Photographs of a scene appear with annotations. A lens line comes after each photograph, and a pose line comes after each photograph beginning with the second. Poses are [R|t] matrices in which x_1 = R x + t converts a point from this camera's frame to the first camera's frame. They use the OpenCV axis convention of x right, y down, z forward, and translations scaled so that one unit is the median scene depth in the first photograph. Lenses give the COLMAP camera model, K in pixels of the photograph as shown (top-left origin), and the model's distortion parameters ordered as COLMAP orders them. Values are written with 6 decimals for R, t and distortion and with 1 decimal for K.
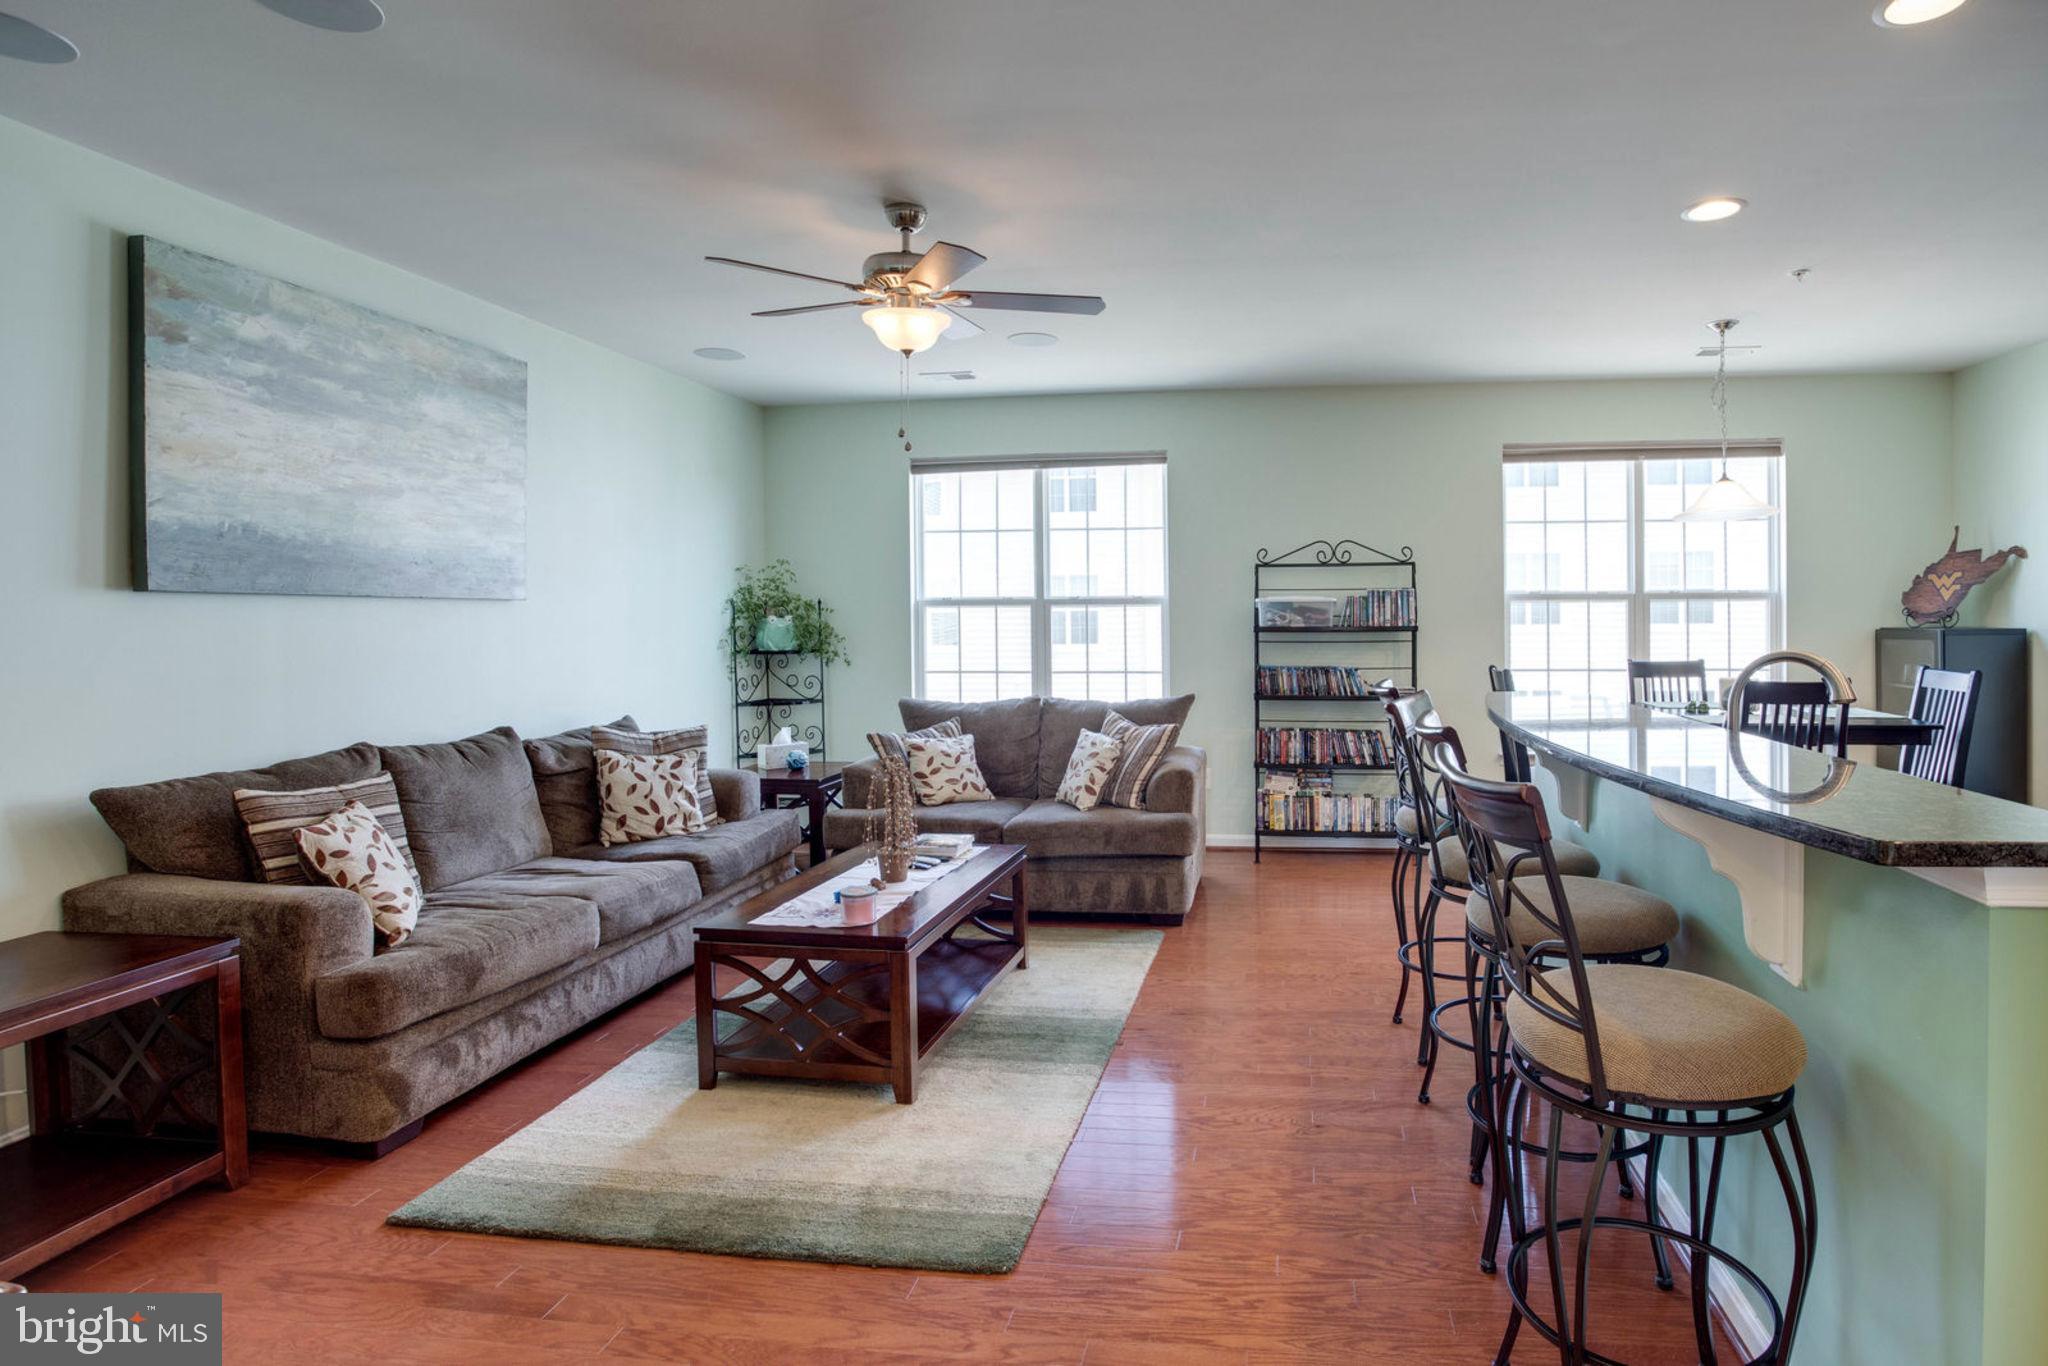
lens RADIAL K [[1069.4, 0, 1154.9], [0, 1069.4, 628.3], [0, 0, 1]] dist [-0.059785, 0.025233]
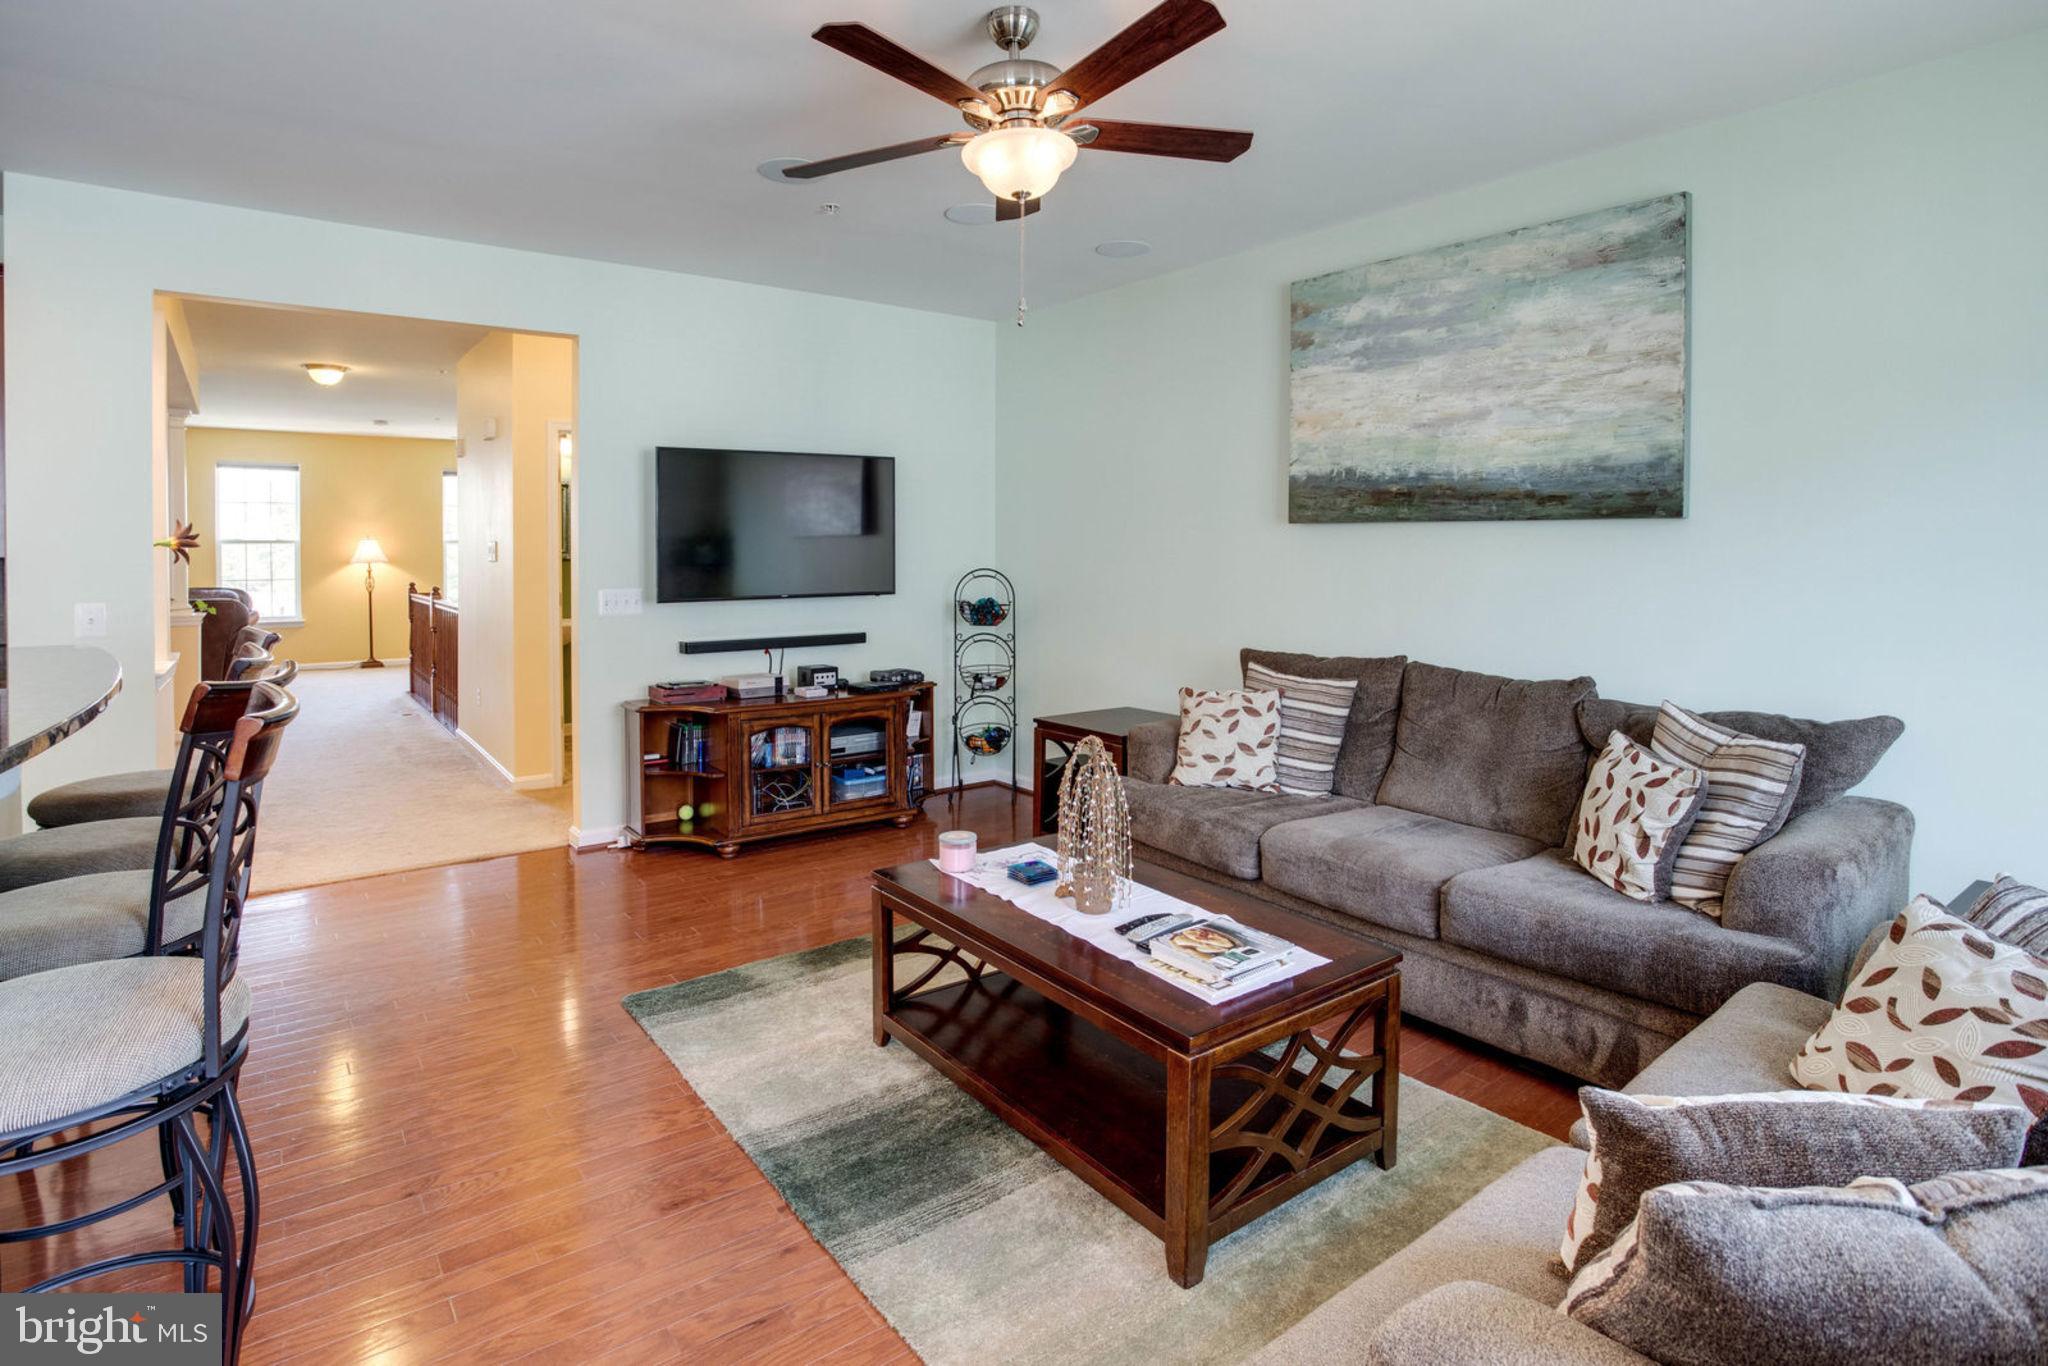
lens RADIAL K [[1027.9, 0, 1021.1], [0, 1027.9, 585.1], [0, 0, 1]] dist [-0.056754, 0.020573]
pose [[-0.708204, 0.026301, -0.705517, 0.283320], [-0.012100, 0.998707, 0.049376, -0.012936], [0.705904, 0.043505, -0.706970, 1.496157]]
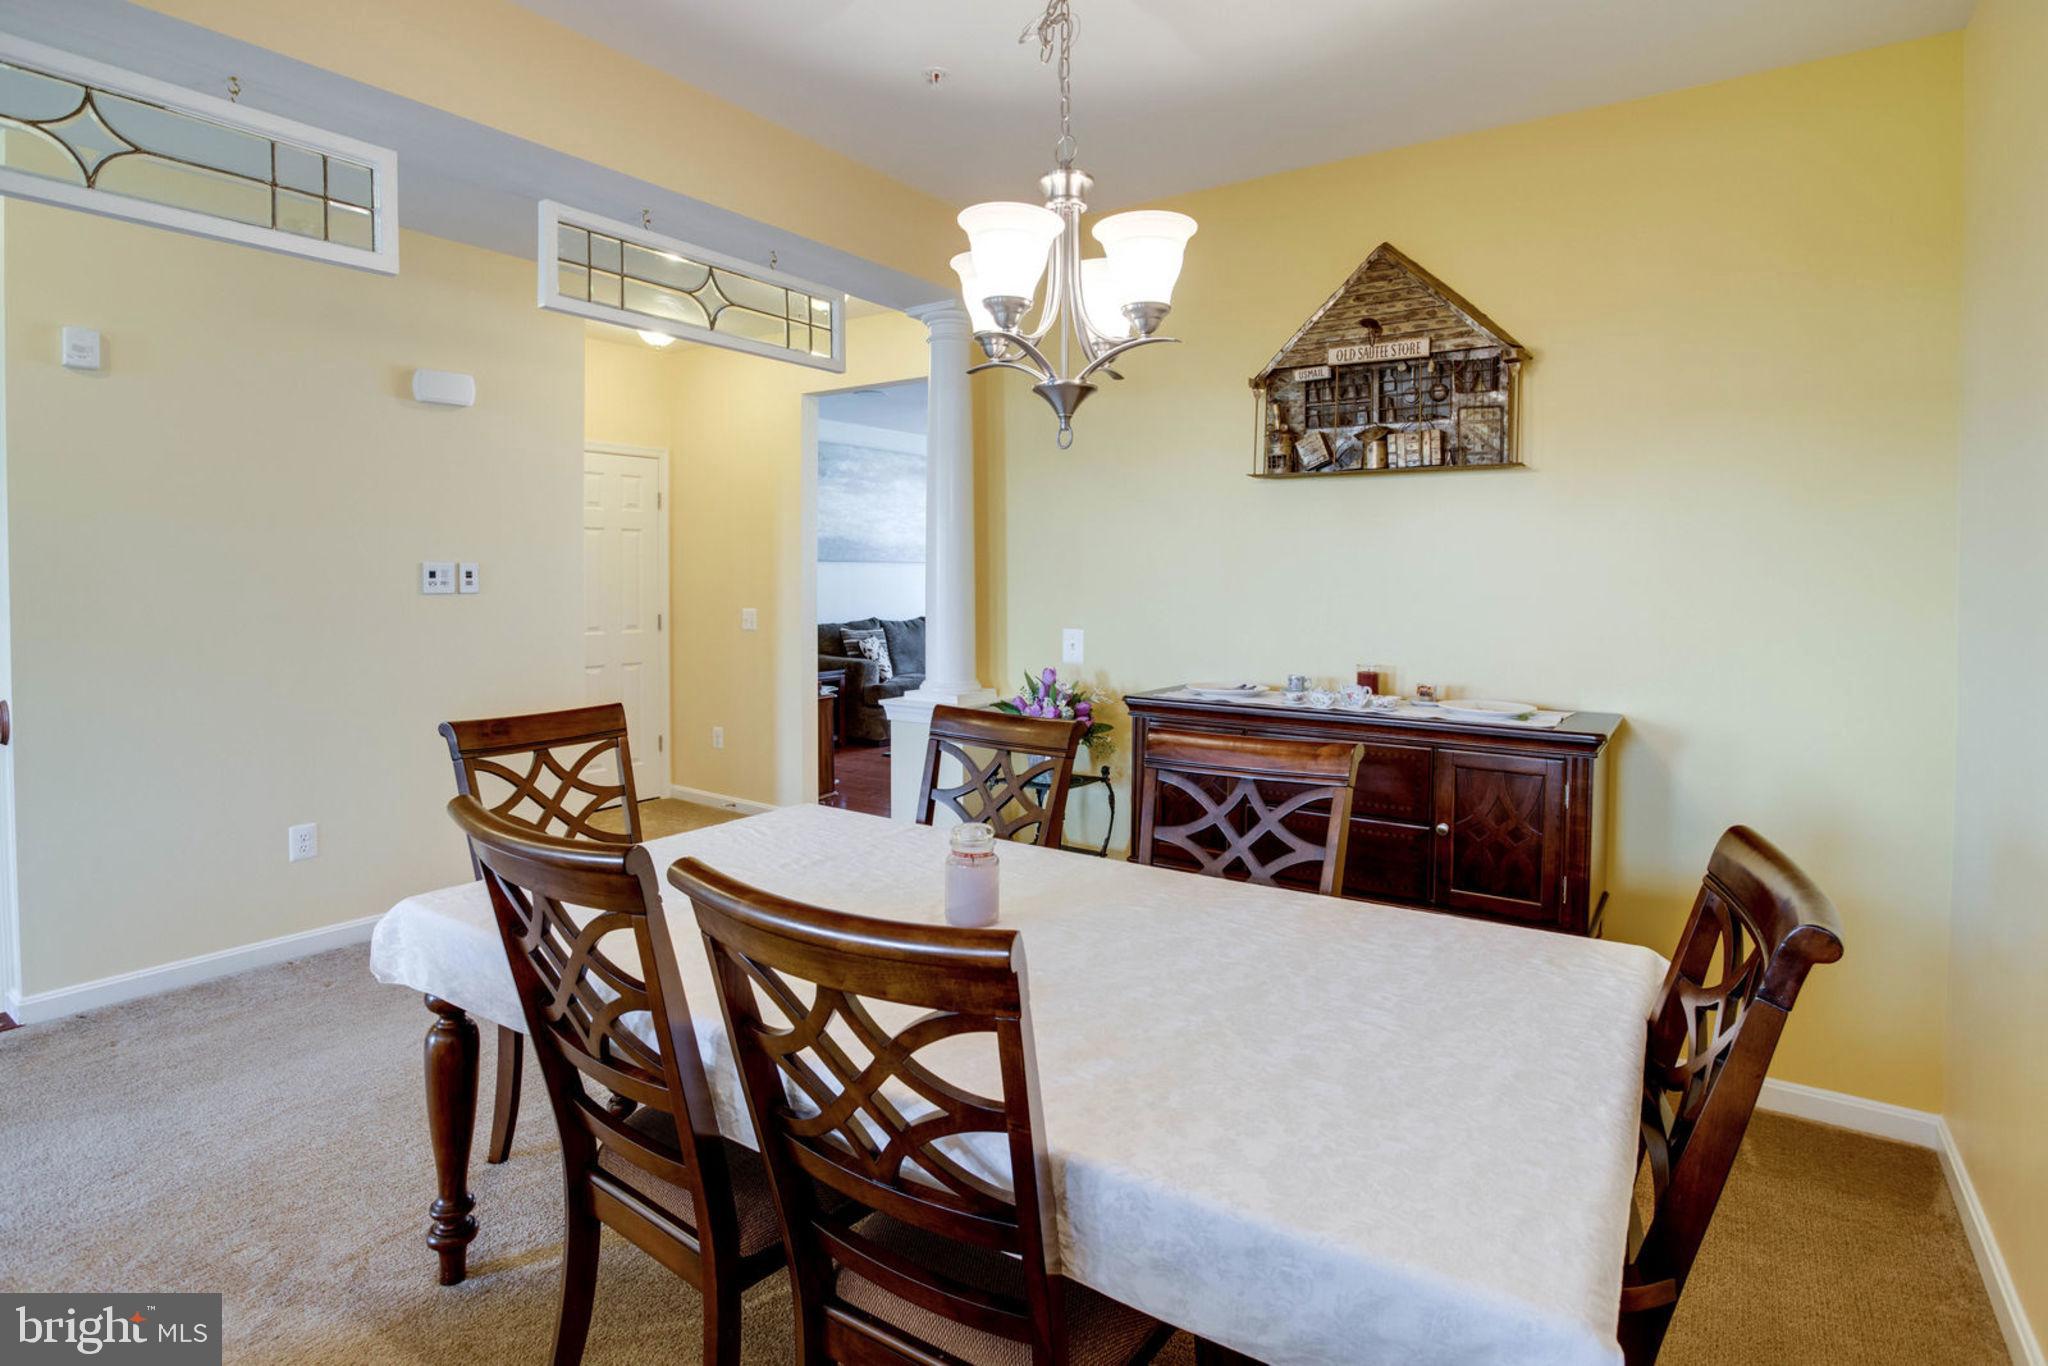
lens RADIAL K [[1027.9, 0, 1021.1], [0, 1027.9, 585.1], [0, 0, 1]] dist [-0.056754, 0.020573]
pose [[0.886598, 0.016077, -0.462261, 0.777491], [-0.014505, 0.999871, 0.006954, 0.004971], [0.462313, 0.000539, 0.886716, -1.146064]]
